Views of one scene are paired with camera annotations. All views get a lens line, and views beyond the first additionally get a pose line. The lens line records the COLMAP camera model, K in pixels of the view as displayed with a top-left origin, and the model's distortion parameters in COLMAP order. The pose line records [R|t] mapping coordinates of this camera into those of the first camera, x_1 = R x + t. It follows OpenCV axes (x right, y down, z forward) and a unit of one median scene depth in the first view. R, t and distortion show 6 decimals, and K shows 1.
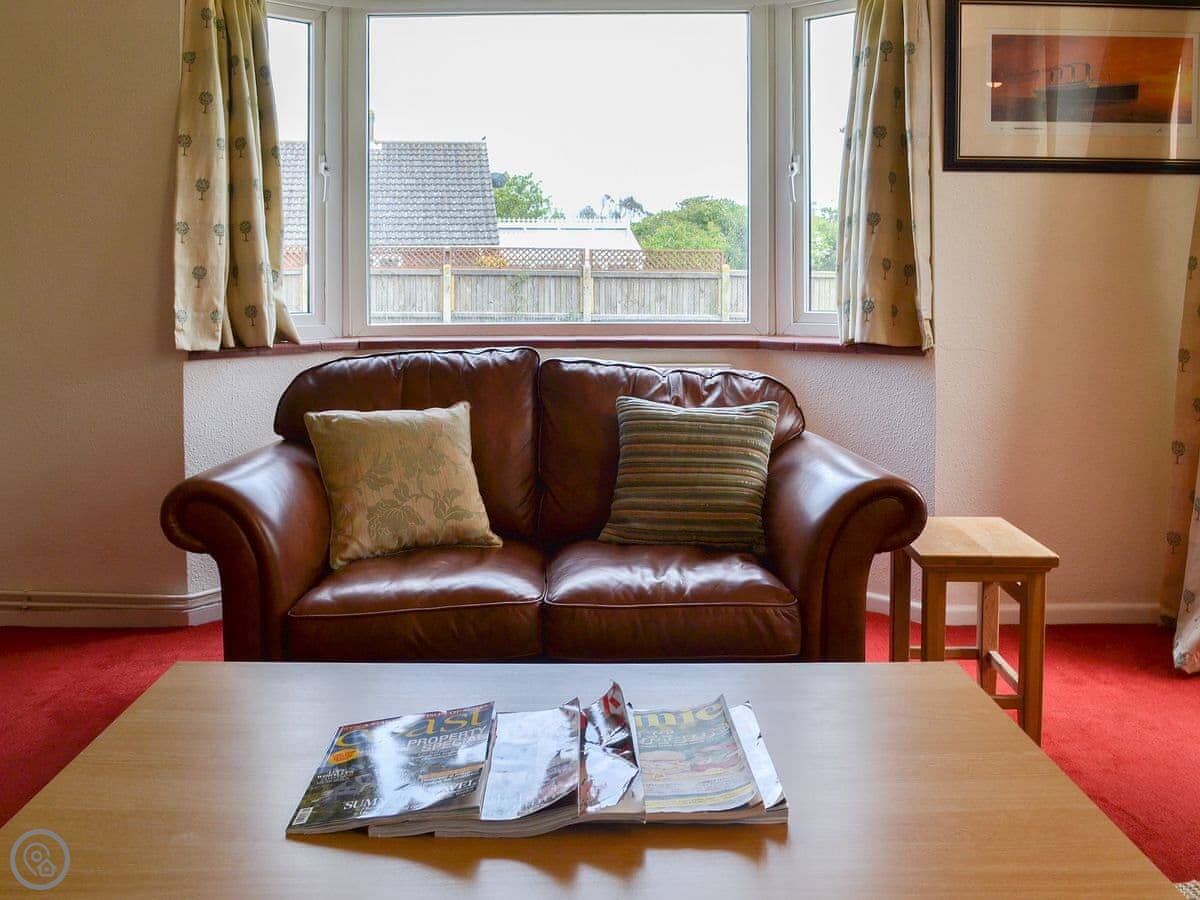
lens RADIAL K [[1046.4, 0, 600.0], [0, 1046.4, 450.0], [0, 0, 1]] dist [-0.082101, 0.009872]
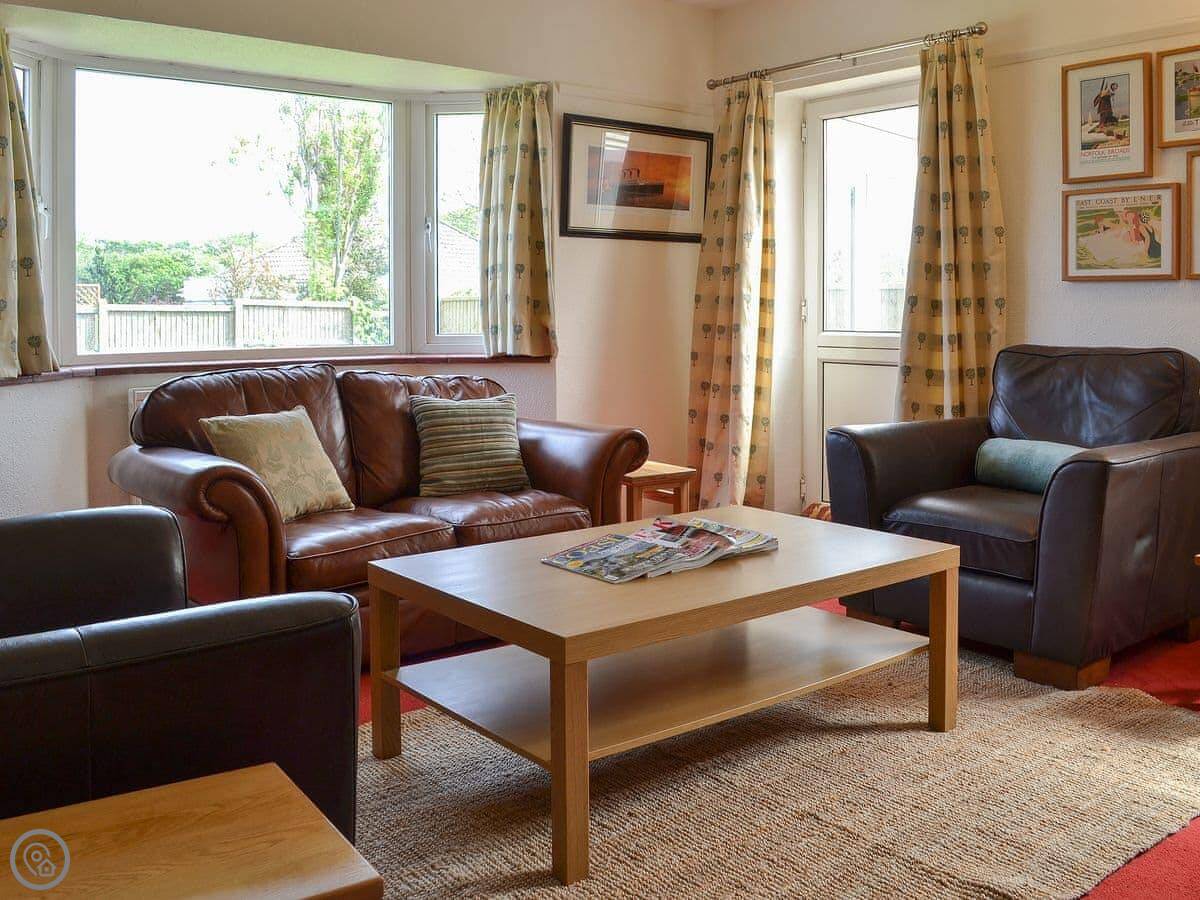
lens RADIAL K [[1126.3, 0, 635.5], [0, 1126.3, 449.8], [0, 0, 1]] dist [-0.019539, -0.021103]
pose [[0.775573, -0.078875, 0.626310, -0.654041], [0.103167, 0.994661, -0.002491, 0.051917], [-0.622770, 0.066547, 0.779570, -0.326772]]
